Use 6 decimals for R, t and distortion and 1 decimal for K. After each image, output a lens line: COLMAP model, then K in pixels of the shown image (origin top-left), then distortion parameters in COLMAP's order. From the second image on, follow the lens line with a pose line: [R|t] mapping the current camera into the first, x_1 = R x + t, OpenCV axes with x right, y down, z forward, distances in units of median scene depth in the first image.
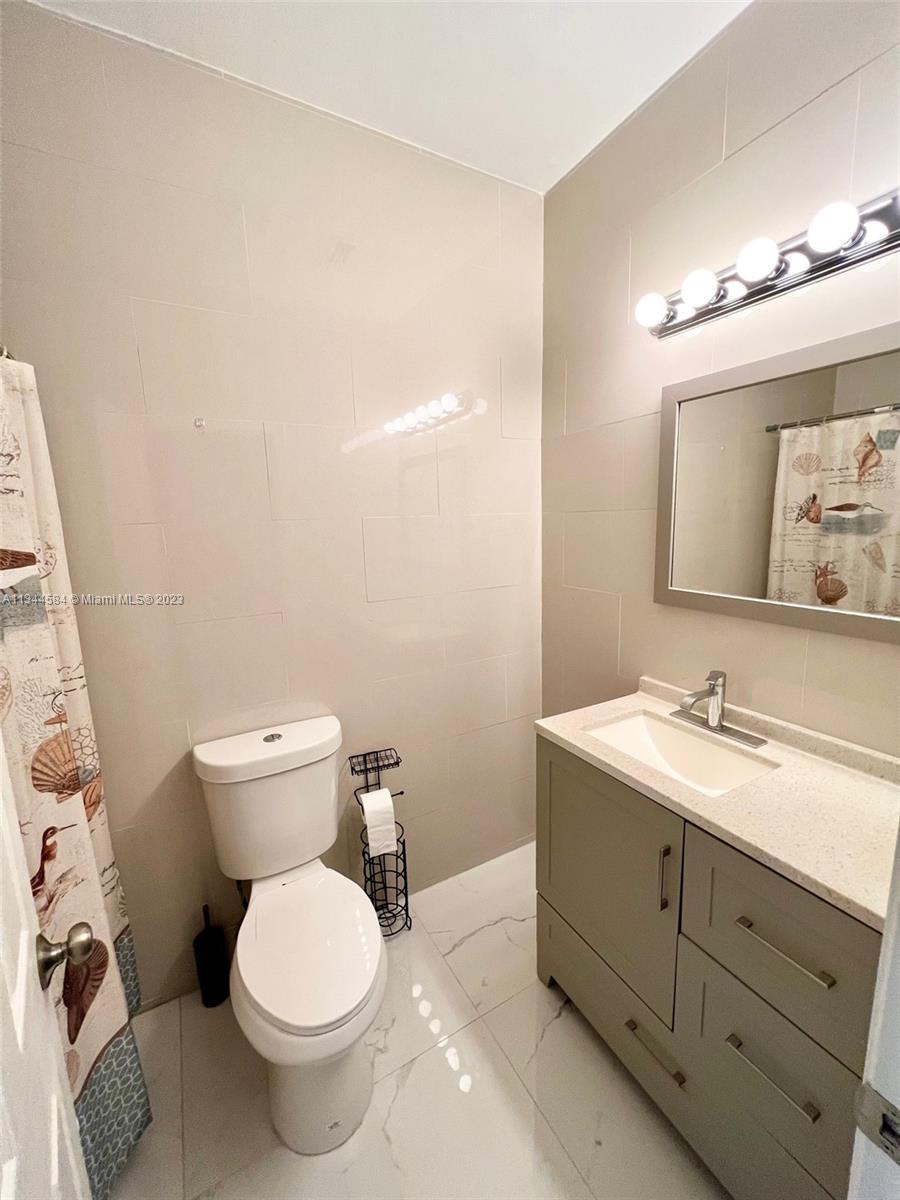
lens RADIAL K [[480.2, 0, 451.8], [0, 480.2, 597.1], [0, 0, 1]] dist [-0.001008, -0.000035]
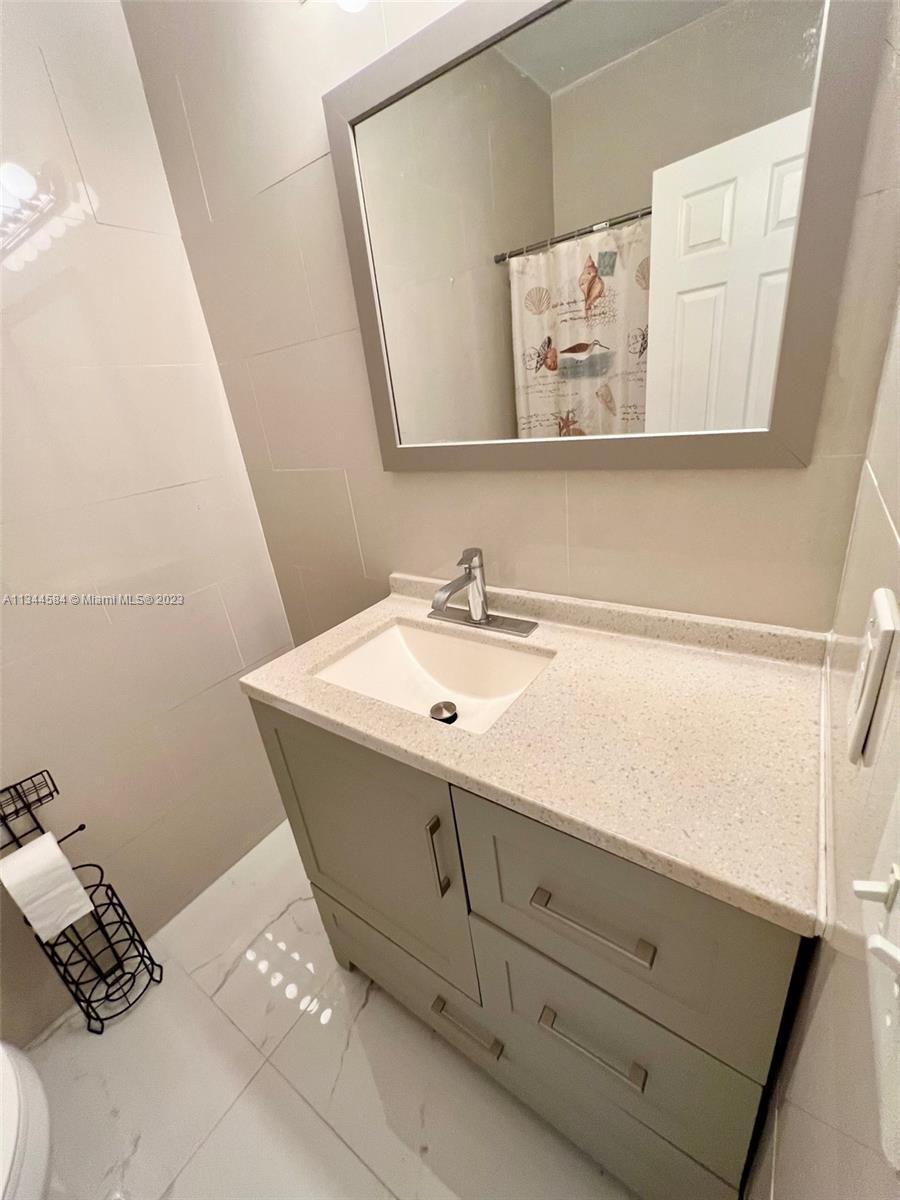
lens RADIAL K [[480.2, 0, 451.8], [0, 480.2, 597.1], [0, 0, 1]] dist [-0.001008, -0.000035]
pose [[0.894744, -0.236874, 0.378580, 0.199032], [0.157658, 0.960697, 0.228486, 0.045159], [-0.417823, -0.144750, 0.896923, 0.293327]]
